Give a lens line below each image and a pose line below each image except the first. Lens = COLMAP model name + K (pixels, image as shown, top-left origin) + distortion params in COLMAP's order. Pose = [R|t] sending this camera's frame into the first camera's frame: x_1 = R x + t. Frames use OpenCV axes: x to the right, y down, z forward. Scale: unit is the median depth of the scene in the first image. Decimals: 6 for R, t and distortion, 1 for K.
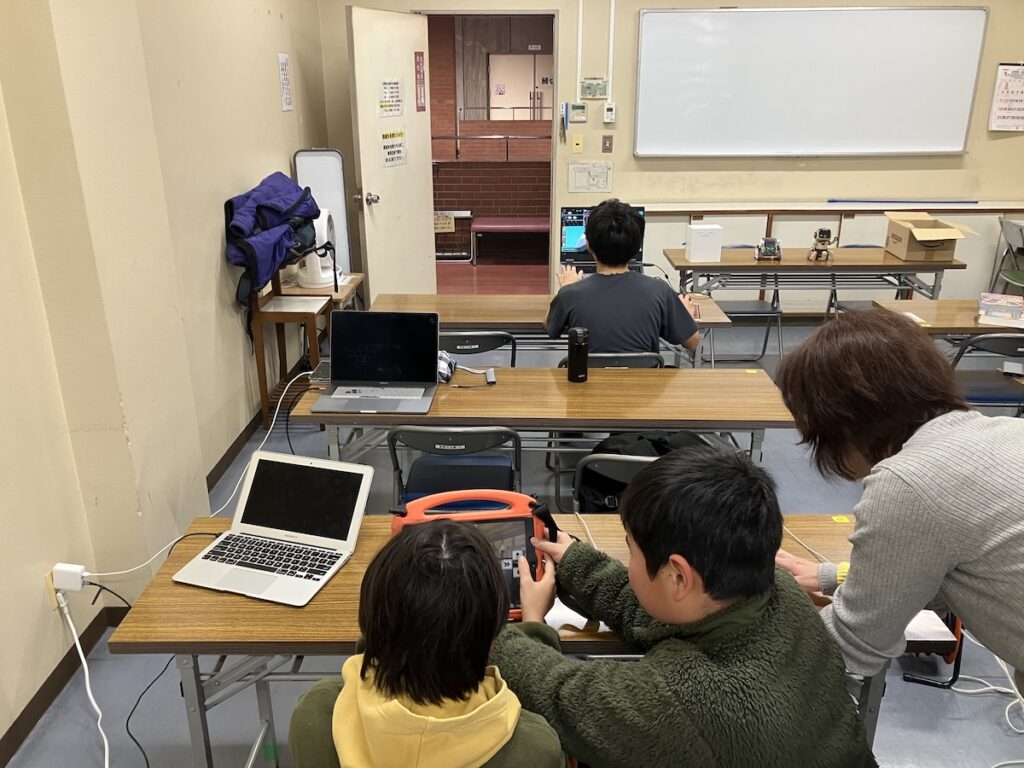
lens RADIAL K [[847.4, 0, 512.5], [0, 847.4, 387.1], [0, 0, 1]] dist [-0.008290, -0.015082]
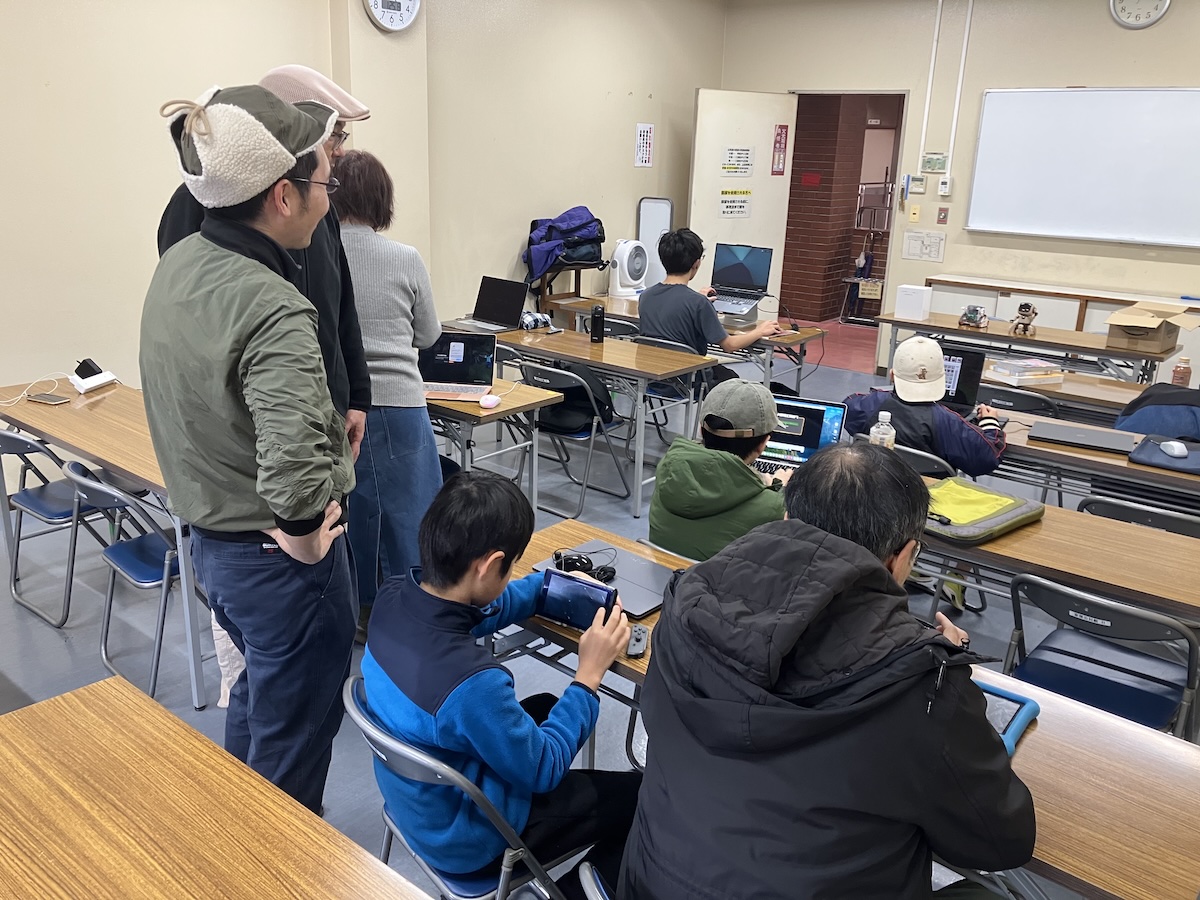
lens RADIAL K [[993.1, 0, 599.3], [0, 993.1, 446.5], [0, 0, 1]] dist [-0.008290, -0.015082]
pose [[0.775385, 0.210167, -0.595490, 0.576882], [-0.247347, 0.968724, 0.019823, 0.065952], [0.581032, 0.131923, 0.803118, -0.179825]]
